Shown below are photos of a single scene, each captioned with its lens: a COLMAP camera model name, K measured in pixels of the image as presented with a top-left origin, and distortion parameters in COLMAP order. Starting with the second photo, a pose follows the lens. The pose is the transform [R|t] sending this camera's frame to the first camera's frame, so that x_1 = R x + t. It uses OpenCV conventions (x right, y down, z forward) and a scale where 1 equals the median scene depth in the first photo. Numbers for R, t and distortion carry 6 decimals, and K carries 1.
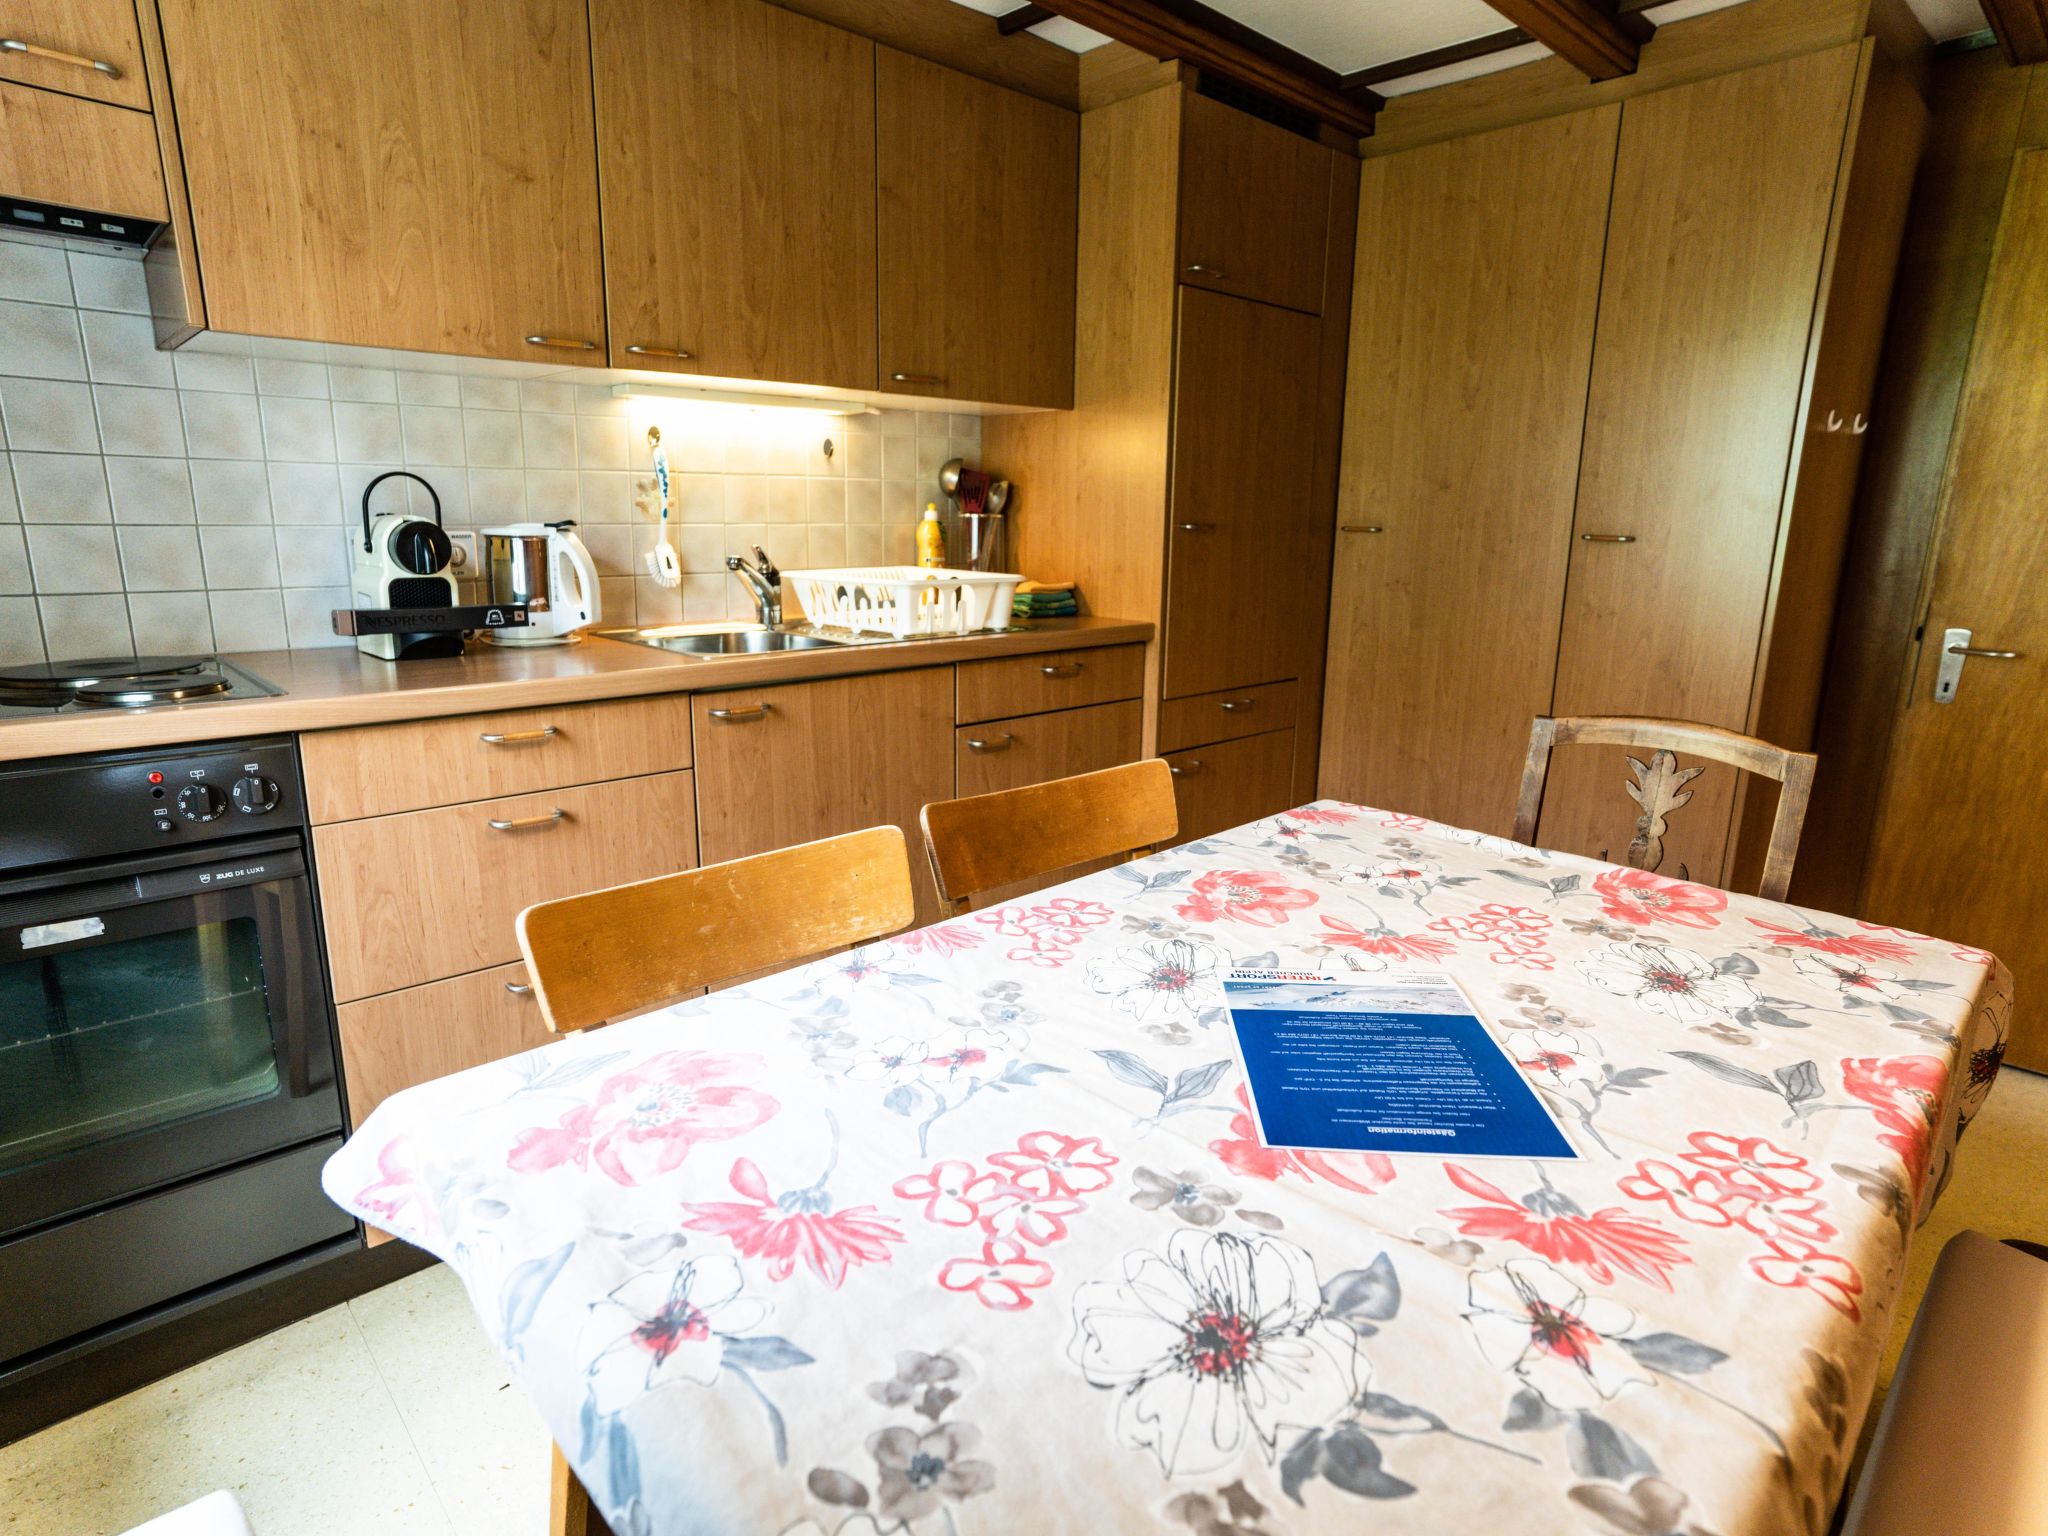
lens RADIAL K [[1108.0, 0, 1018.3], [0, 1108.0, 757.5], [0, 0, 1]] dist [-0.013121, 0.009313]
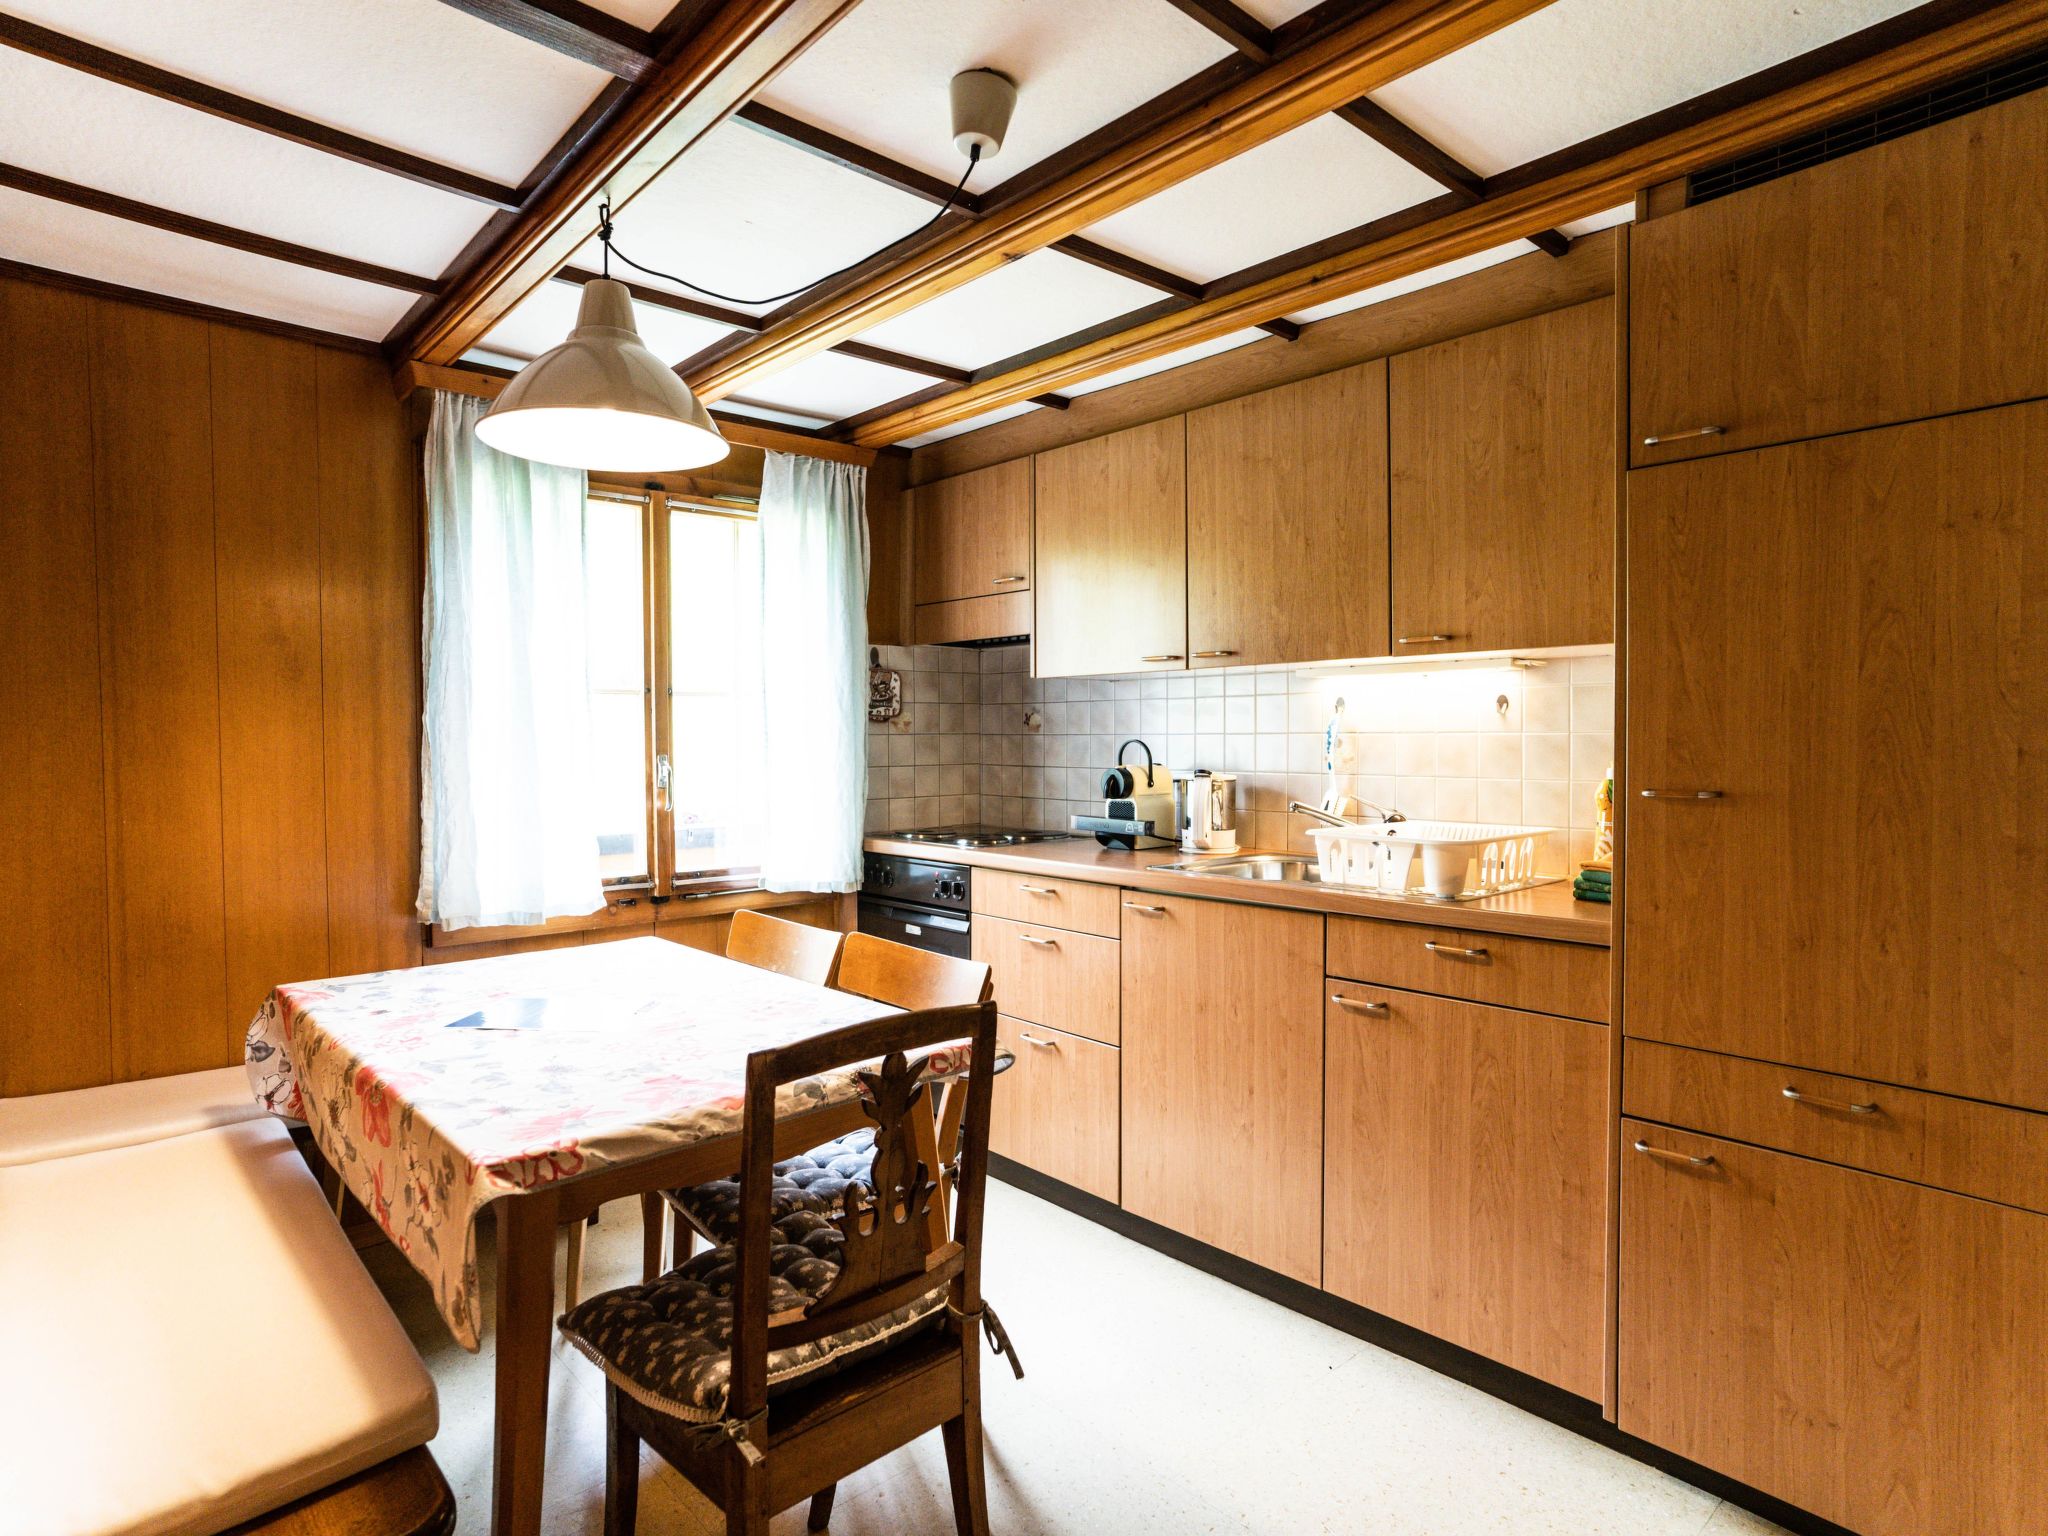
lens RADIAL K [[1108.0, 0, 1017.1], [0, 1108.0, 772.2], [0, 0, 1]] dist [-0.013121, 0.009313]
pose [[-0.014801, 0.016437, -0.999755, 1.156884], [-0.220399, 0.975219, 0.019297, -0.203028], [0.975298, 0.220630, -0.010812, 0.849530]]
